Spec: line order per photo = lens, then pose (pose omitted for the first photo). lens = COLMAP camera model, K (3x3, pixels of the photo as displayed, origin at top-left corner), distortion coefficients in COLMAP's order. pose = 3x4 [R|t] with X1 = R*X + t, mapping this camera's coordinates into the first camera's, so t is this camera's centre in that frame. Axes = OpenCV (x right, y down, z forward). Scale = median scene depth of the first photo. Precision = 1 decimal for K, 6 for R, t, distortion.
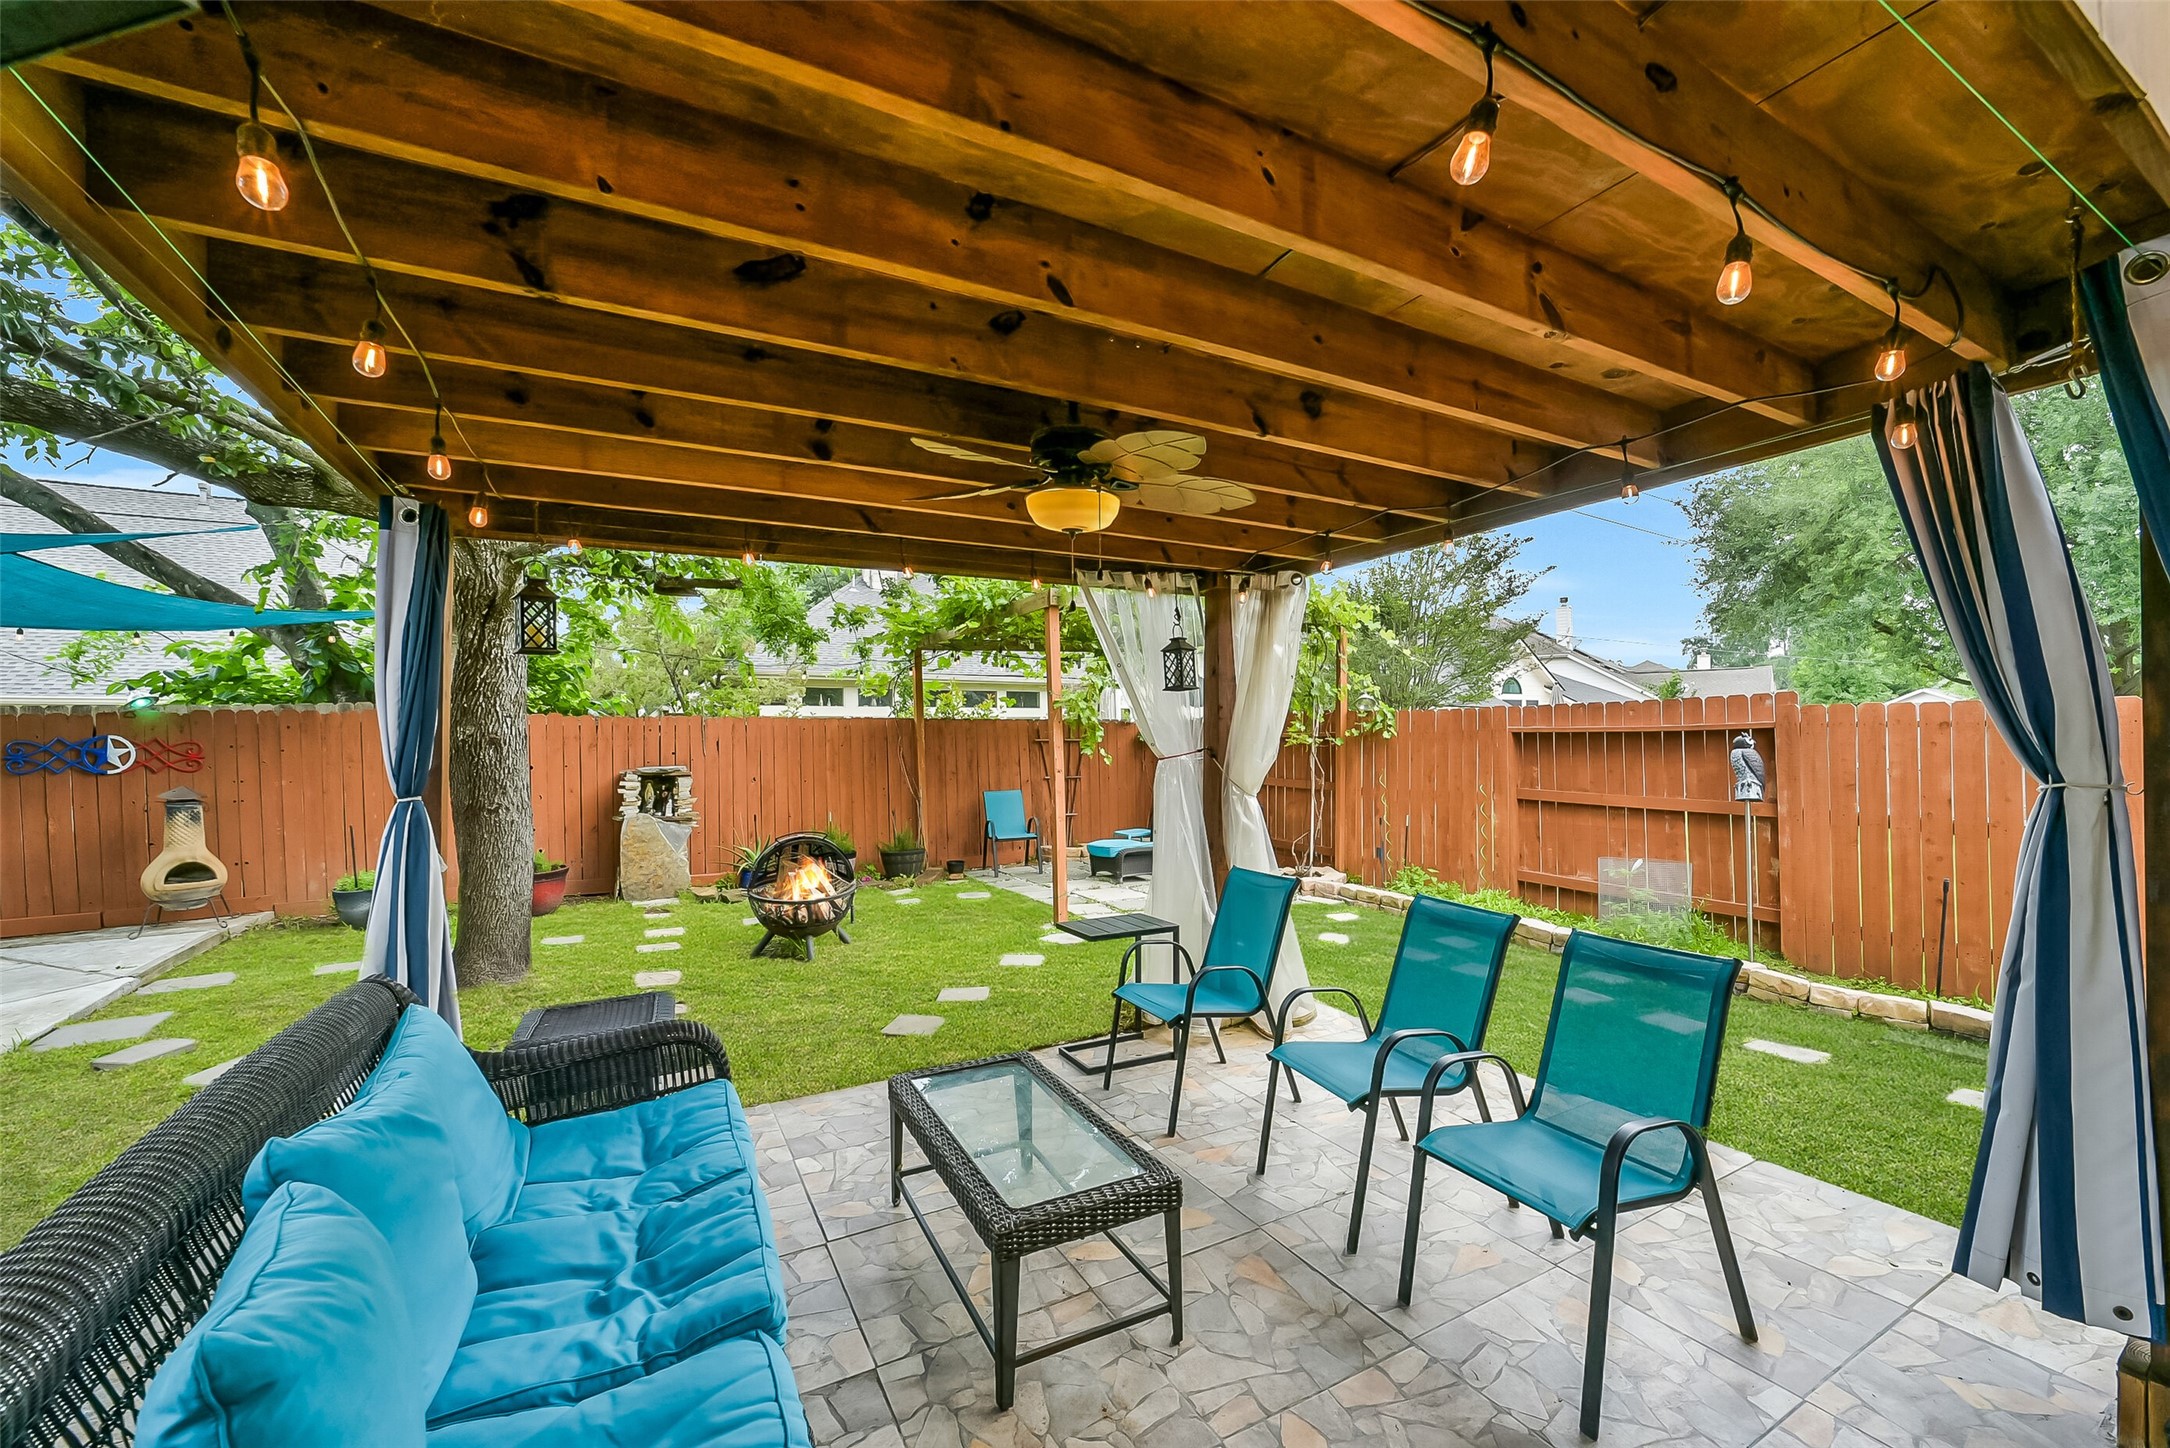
lens RADIAL K [[838.0, 0, 1085.0], [0, 838.0, 724.0], [0, 0, 1]] dist [-0.011898, 0.000109]
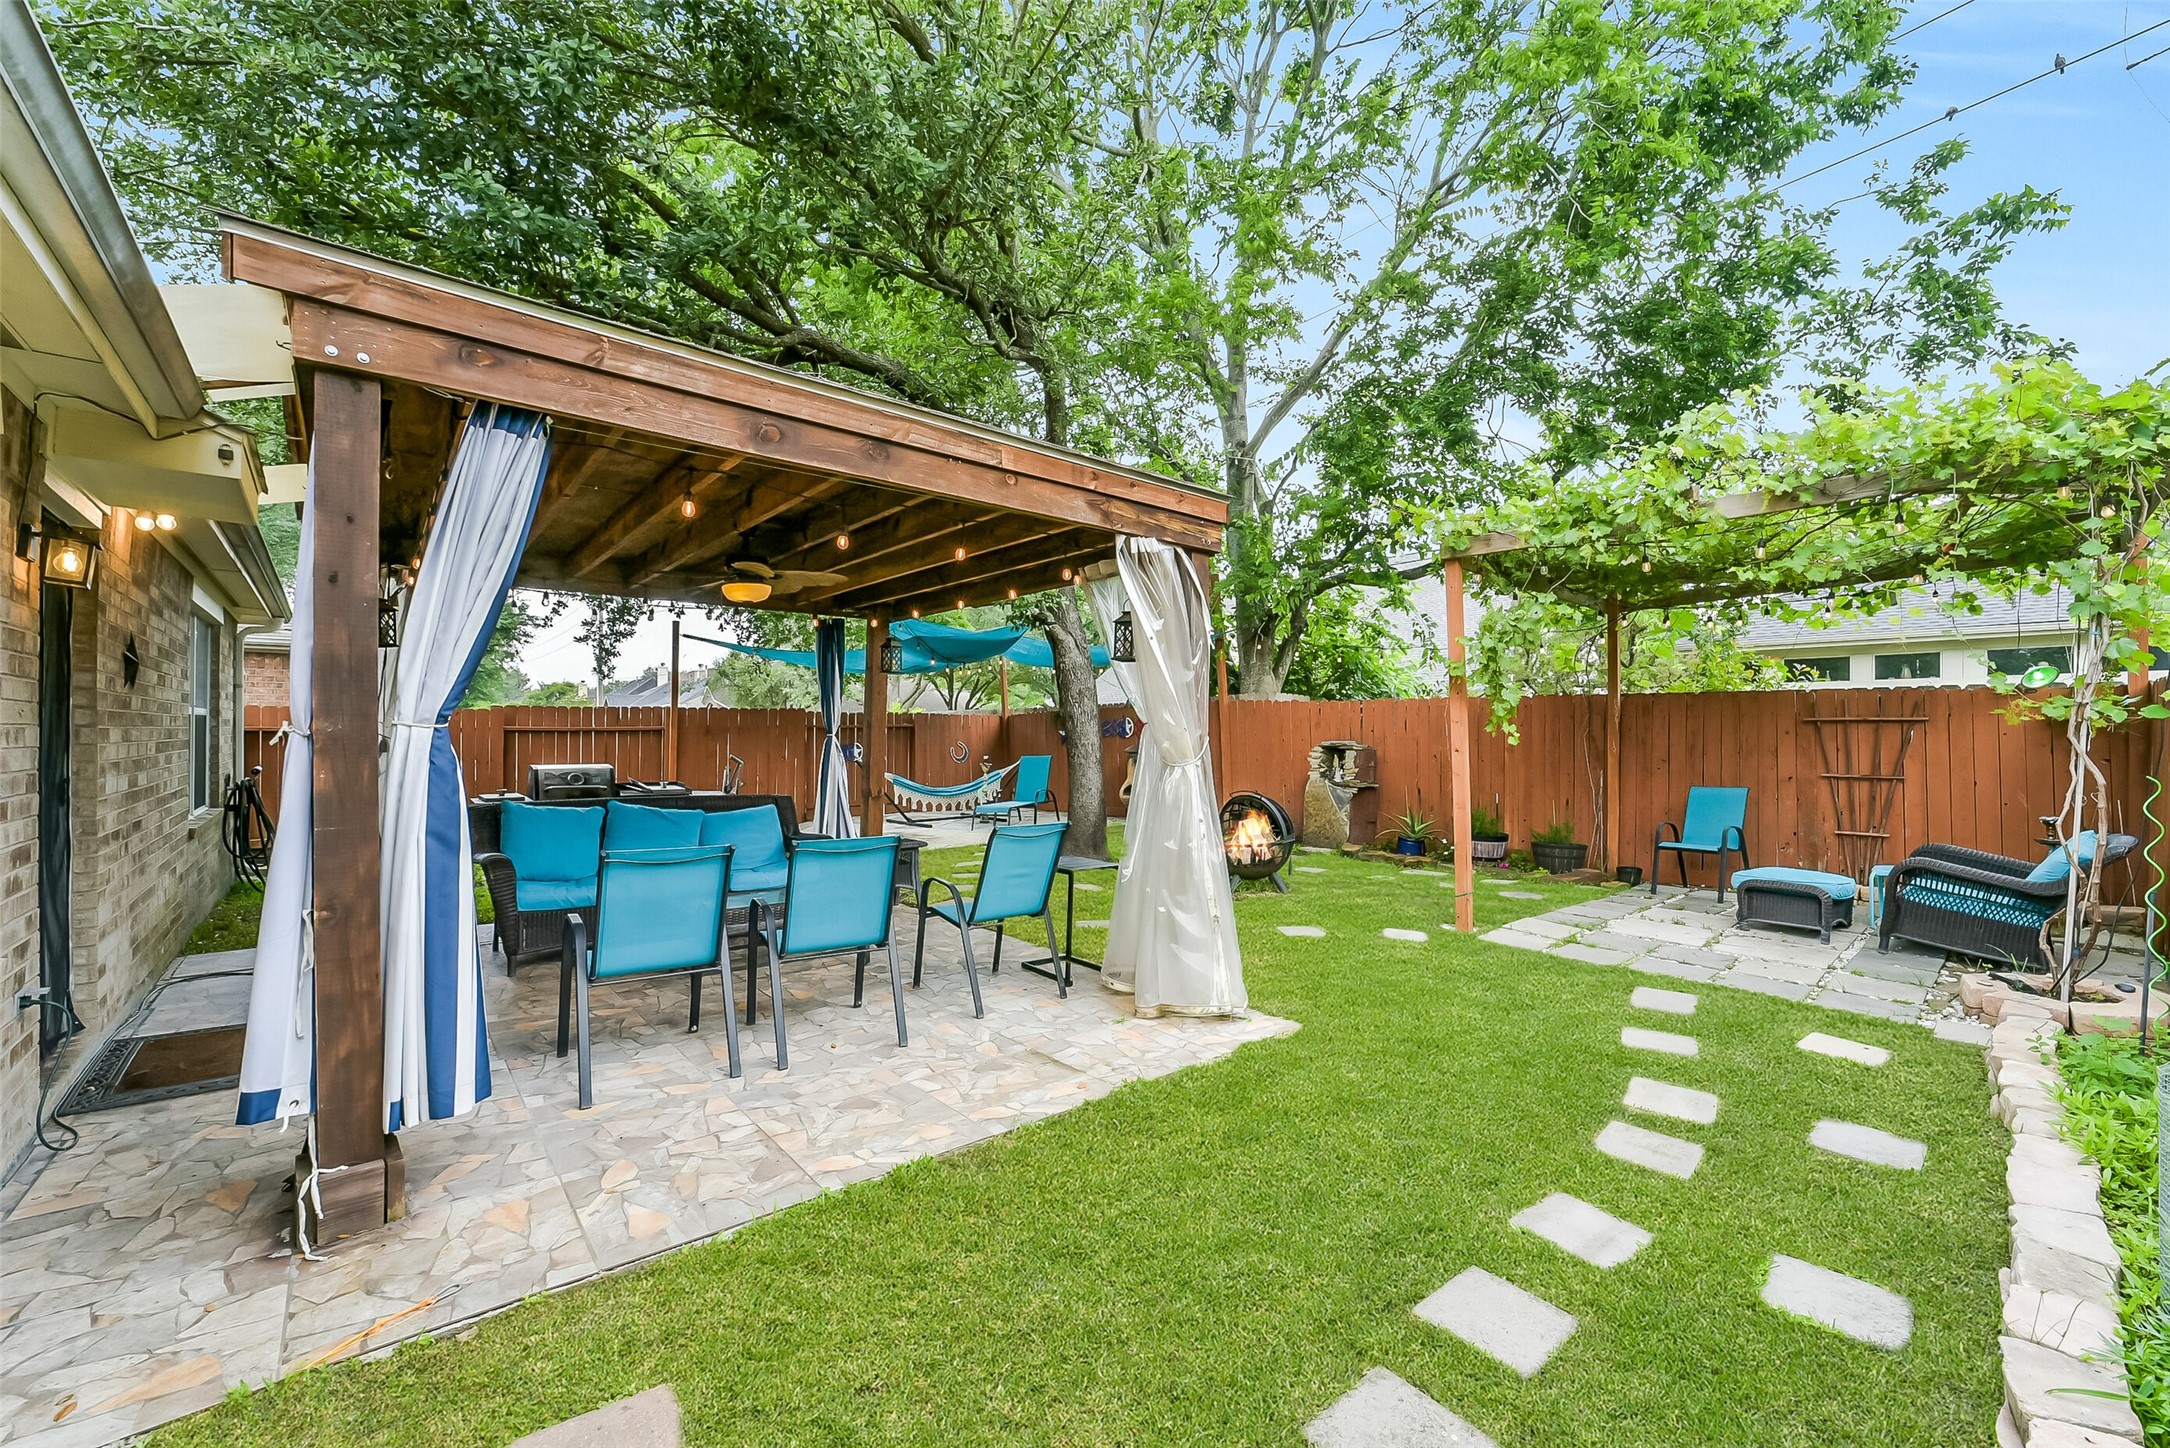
lens RADIAL K [[838.0, 0, 1085.0], [0, 838.0, 724.0], [0, 0, 1]] dist [-0.011898, 0.000109]
pose [[0.228644, -0.001127, -0.973510, 0.739925], [0.009960, 0.999950, 0.001181, 0.026706], [0.973459, -0.009966, 0.228643, 0.468105]]
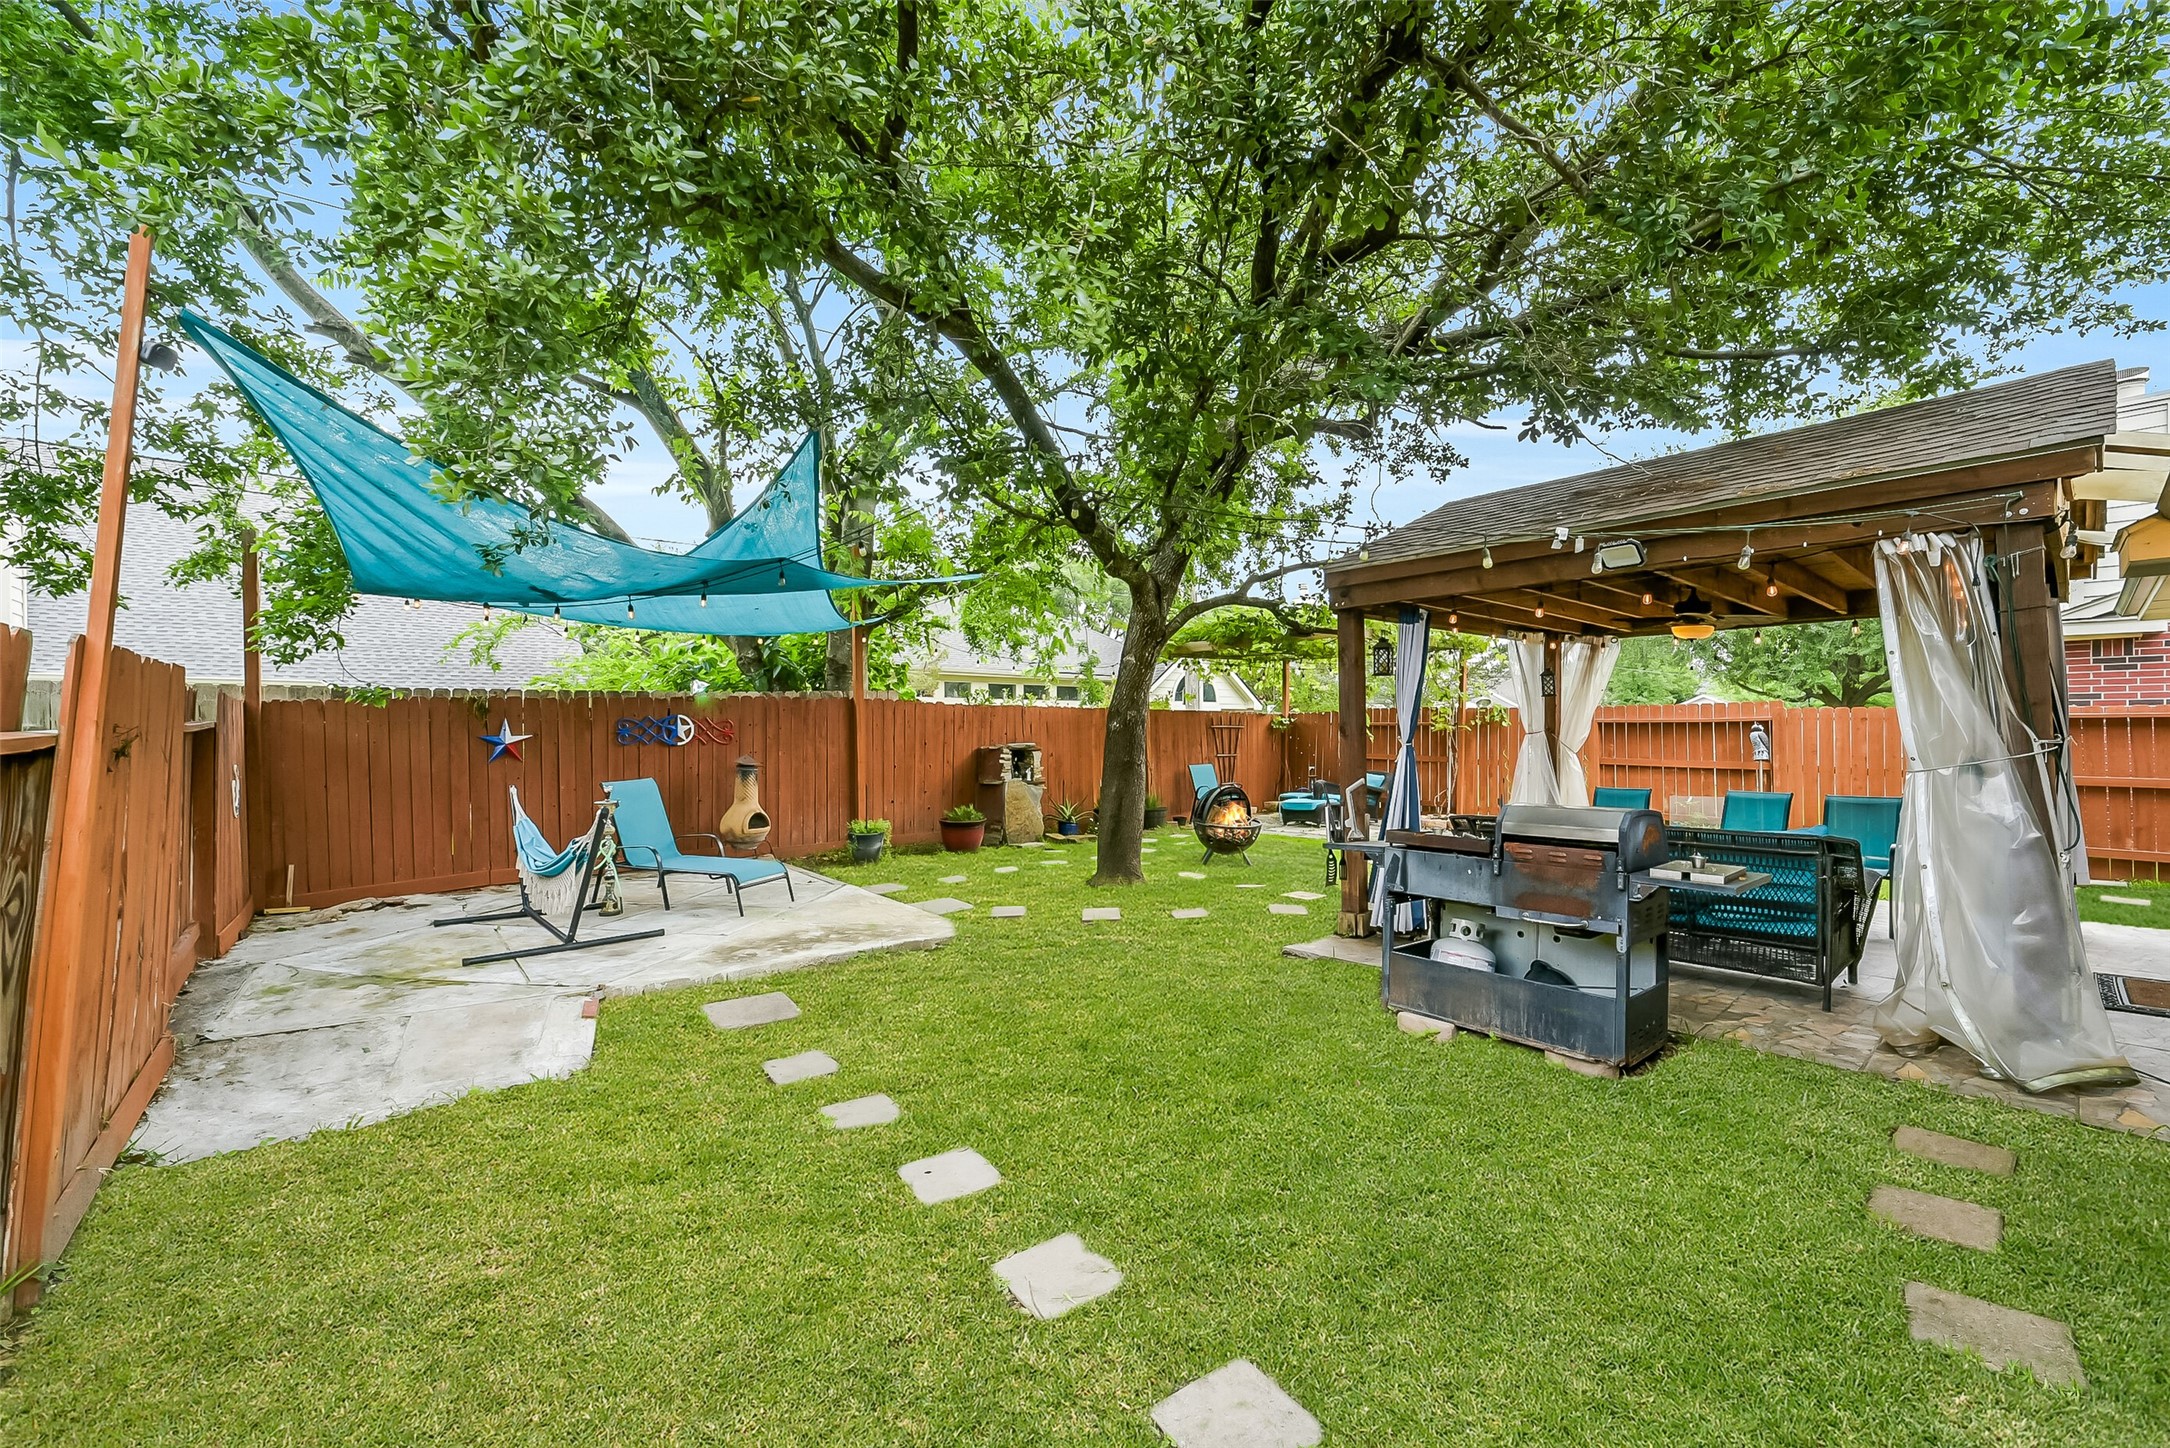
lens RADIAL K [[838.0, 0, 1085.0], [0, 838.0, 724.0], [0, 0, 1]] dist [-0.011898, 0.000109]
pose [[0.981500, 0.008380, 0.191277, -0.837061], [-0.010200, 0.999912, 0.008533, 0.010092], [-0.191189, -0.010326, 0.981499, -0.415558]]
